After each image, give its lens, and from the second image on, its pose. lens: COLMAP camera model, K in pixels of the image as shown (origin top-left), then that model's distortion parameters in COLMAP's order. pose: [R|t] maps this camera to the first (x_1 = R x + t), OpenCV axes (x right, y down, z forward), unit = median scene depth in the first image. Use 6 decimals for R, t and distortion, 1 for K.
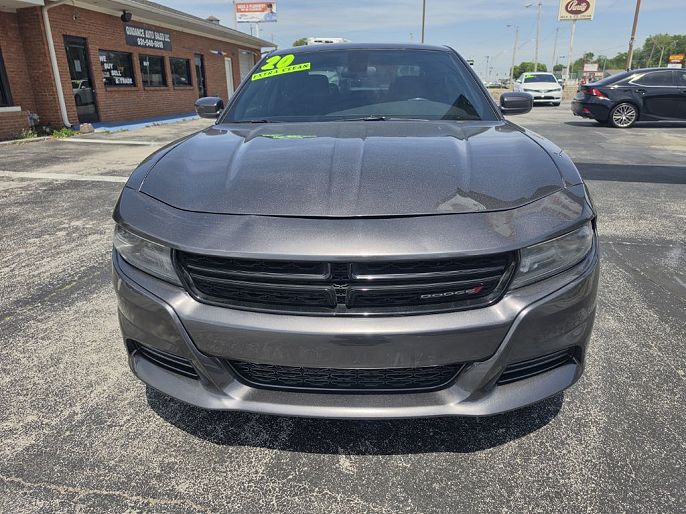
lens RADIAL K [[480.3, 0, 345.0], [0, 480.3, 259.6], [0, 0, 1]] dist [0.004906, -0.003513]
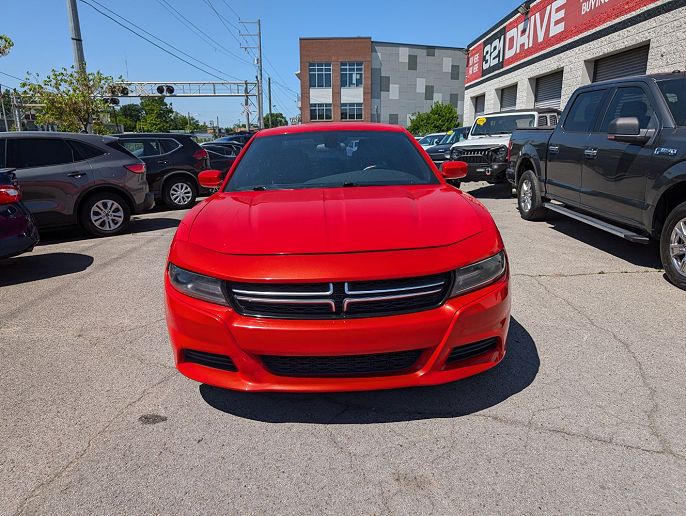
lens RADIAL K [[485.2, 0, 343.0], [0, 485.2, 258.0], [0, 0, 1]] dist [-0.005702, -0.000897]
pose [[0.996538, -0.036992, 0.074454, -0.065683], [0.045984, 0.991348, -0.122941, 0.072687], [-0.069262, 0.125939, 0.989617, -0.313735]]
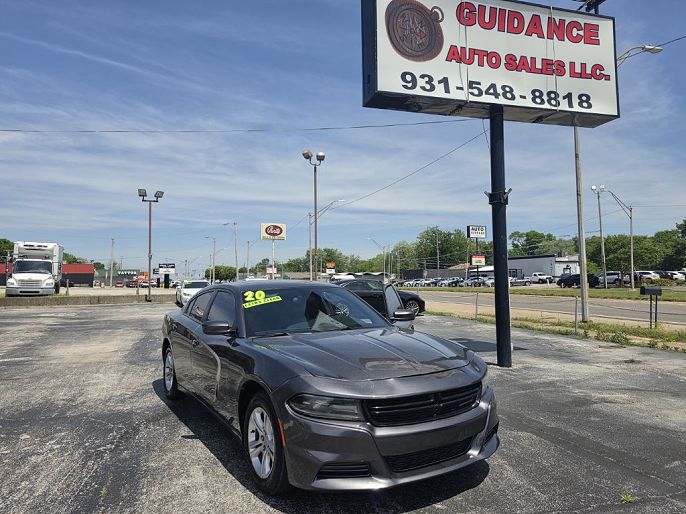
lens RADIAL K [[480.3, 0, 345.0], [0, 480.3, 259.6], [0, 0, 1]] dist [0.004906, -0.003513]
pose [[0.816781, 0.023932, 0.576452, -1.035377], [0.201117, 0.924659, -0.323353, 0.042860], [-0.540760, 0.380043, 0.750431, -0.442364]]
